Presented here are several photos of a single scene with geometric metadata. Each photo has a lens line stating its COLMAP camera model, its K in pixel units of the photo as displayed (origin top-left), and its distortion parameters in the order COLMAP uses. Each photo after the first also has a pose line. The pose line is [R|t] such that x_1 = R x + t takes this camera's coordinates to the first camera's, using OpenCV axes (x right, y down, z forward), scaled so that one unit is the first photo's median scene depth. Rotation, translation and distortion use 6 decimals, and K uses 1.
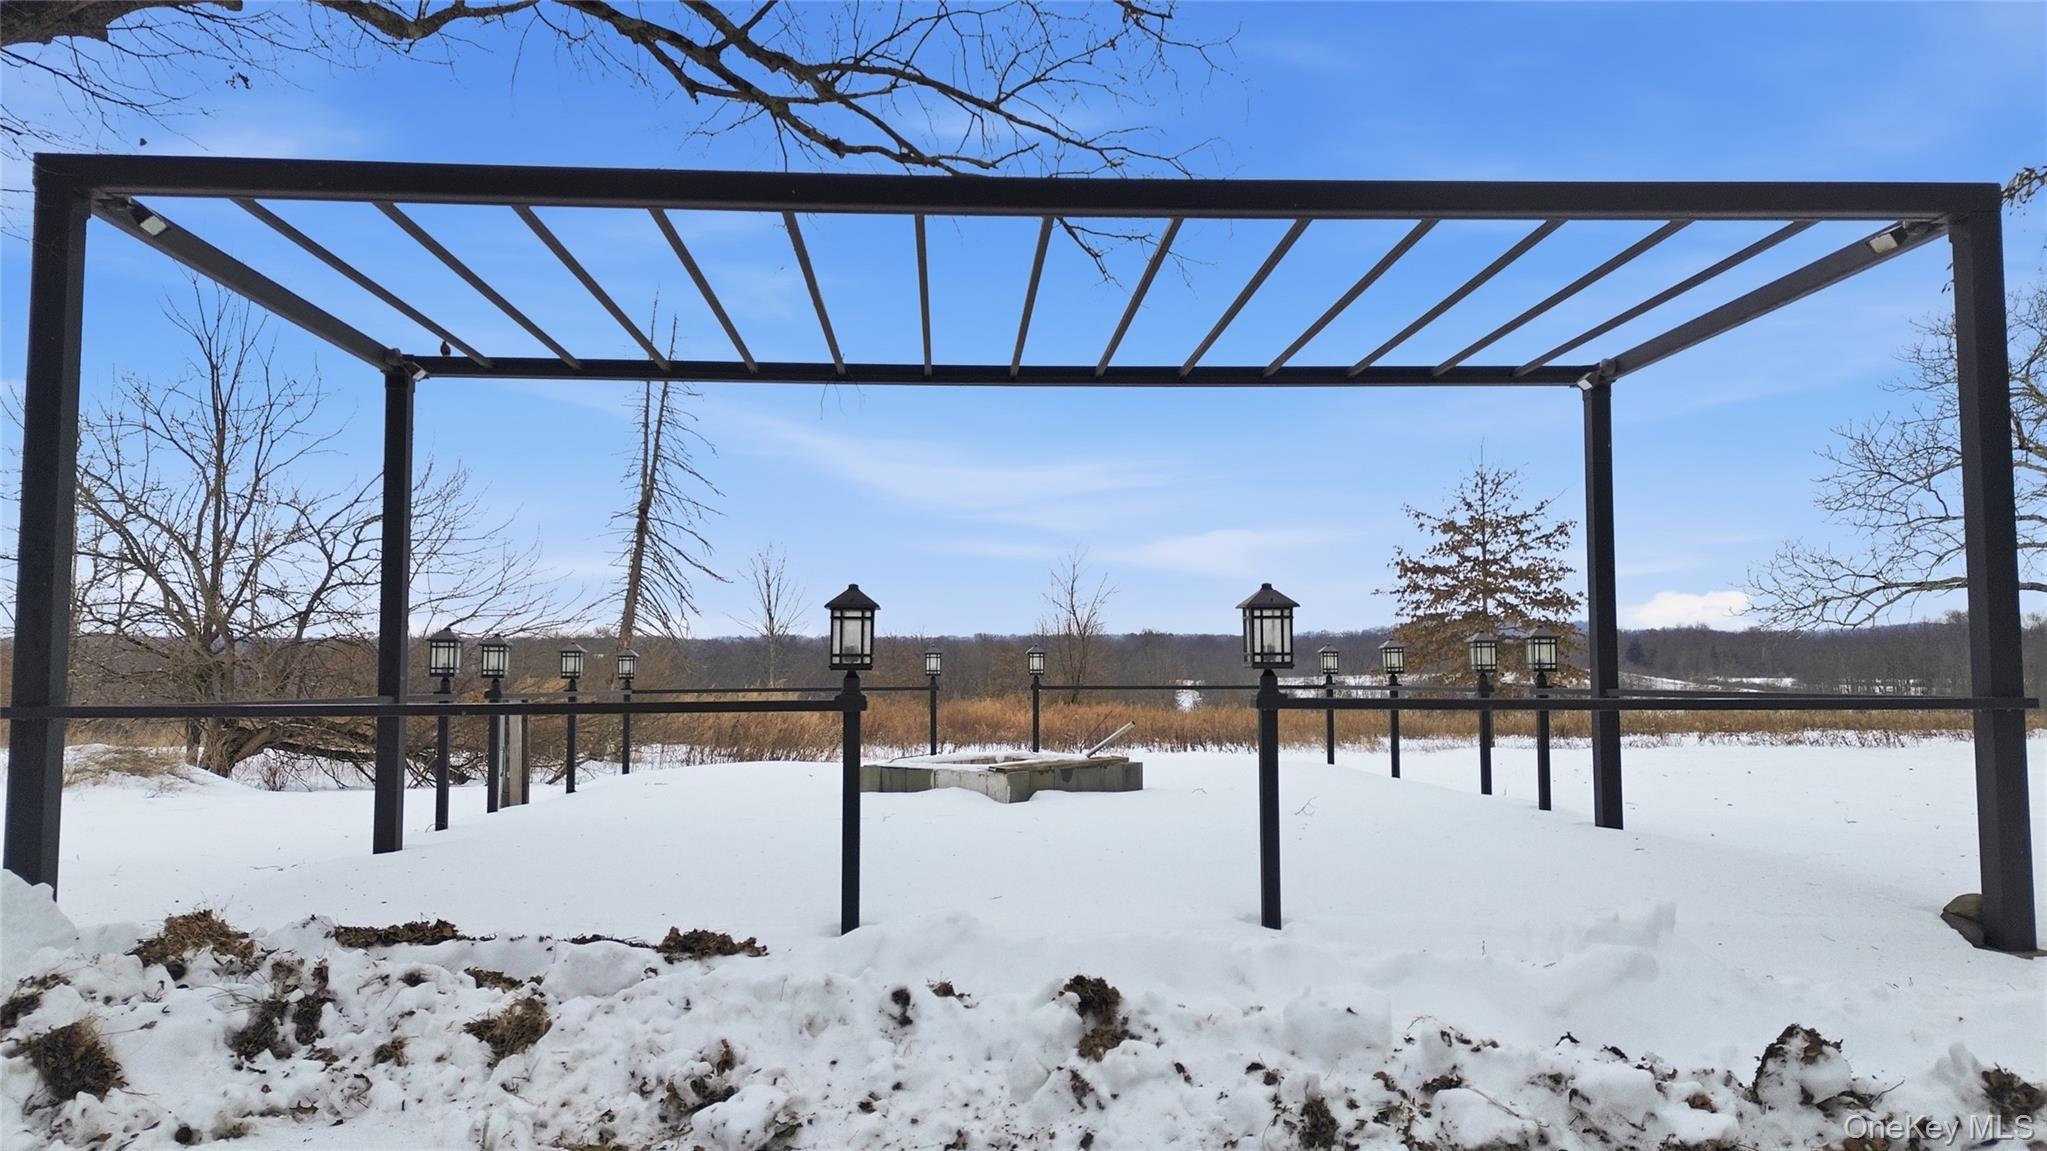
lens RADIAL K [[1481.9, 0, 1023.2], [0, 1481.9, 581.9], [0, 0, 1]] dist [0.051715, -0.003302]
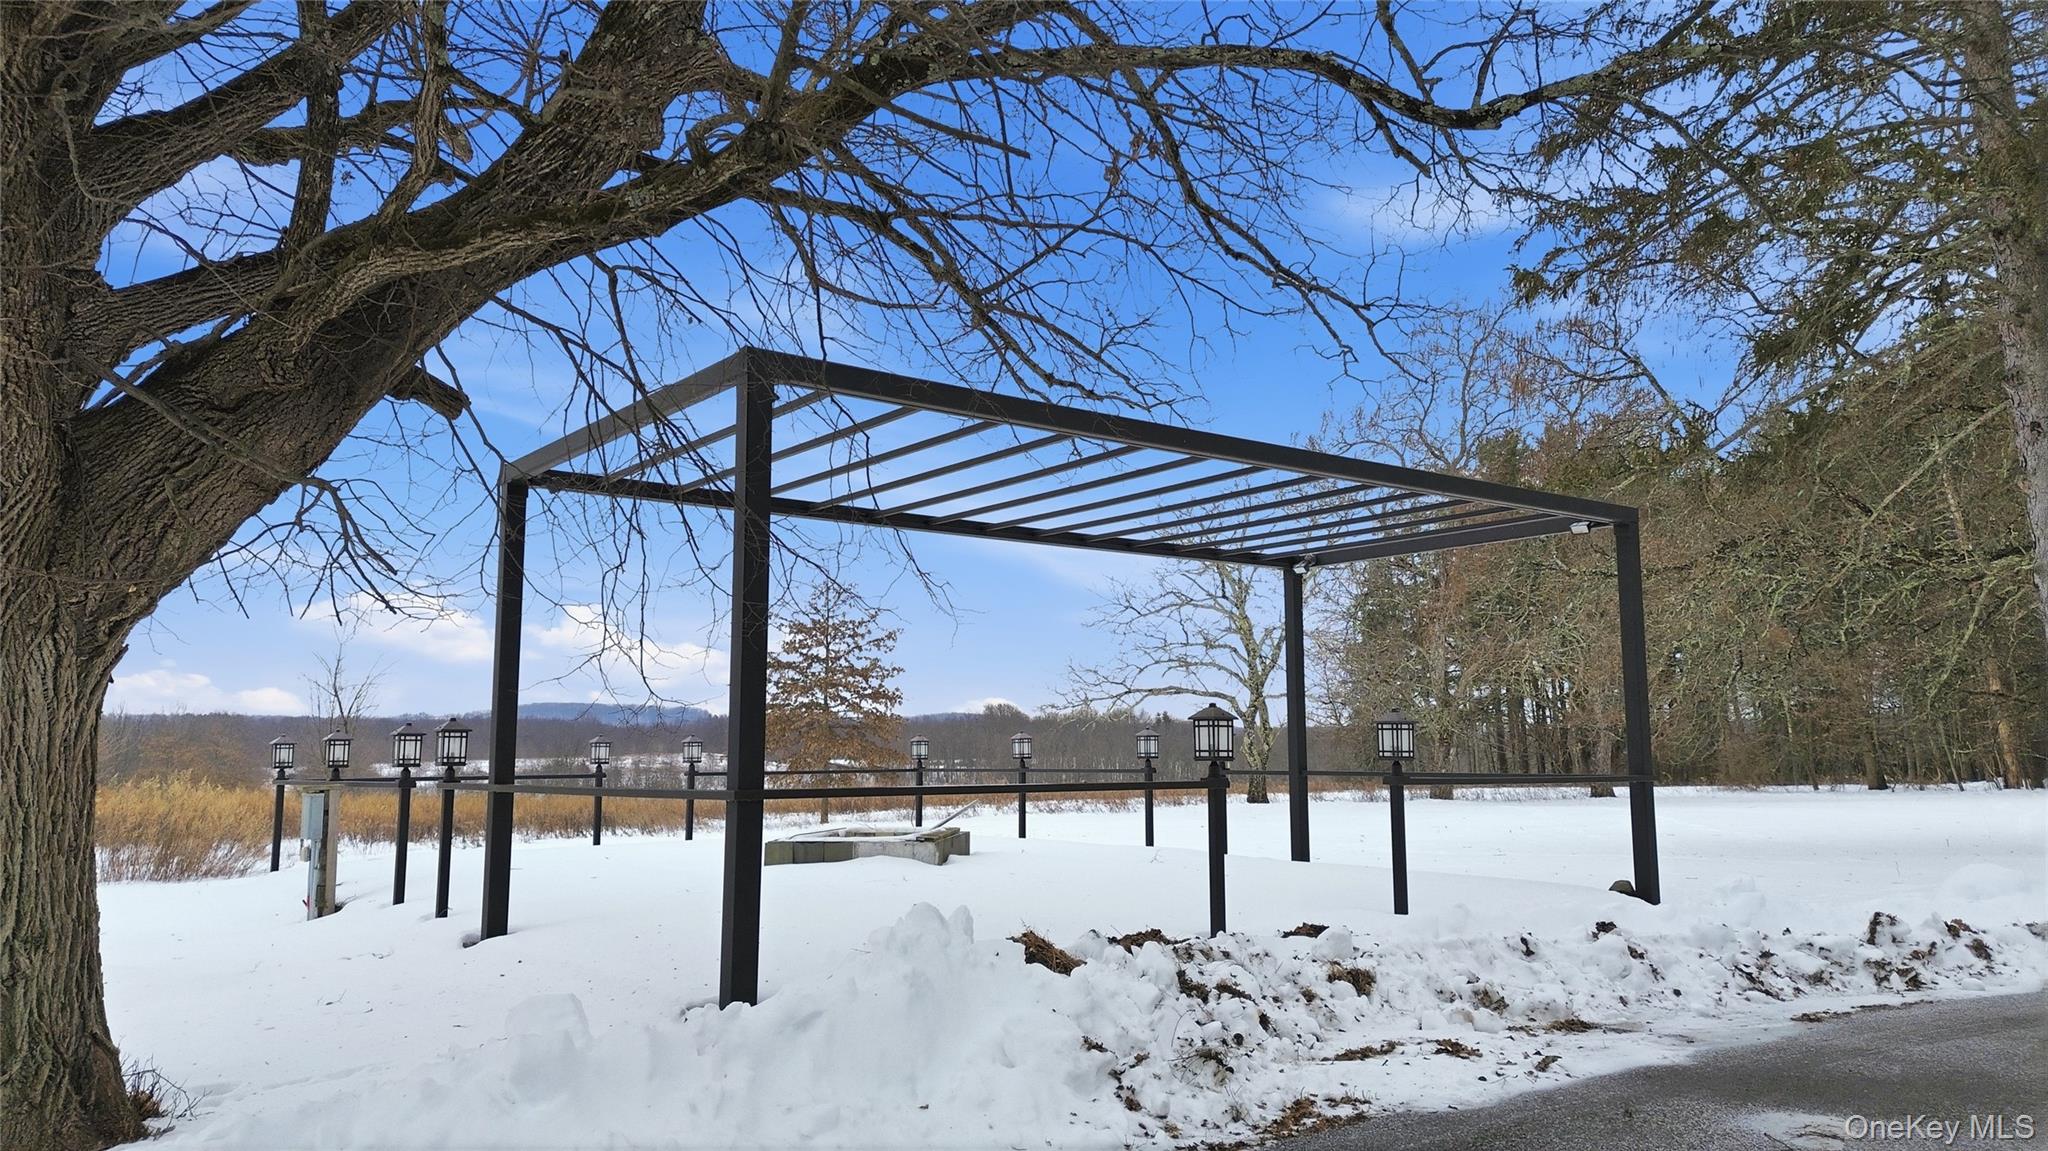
lens RADIAL K [[1482.6, 0, 1009.7], [0, 1482.6, 565.3], [0, 0, 1]] dist [0.051715, -0.003302]
pose [[0.822280, 0.071924, 0.564519, -0.587970], [-0.034314, 0.996443, -0.076972, -0.007532], [-0.568047, 0.043922, 0.821823, -0.064577]]
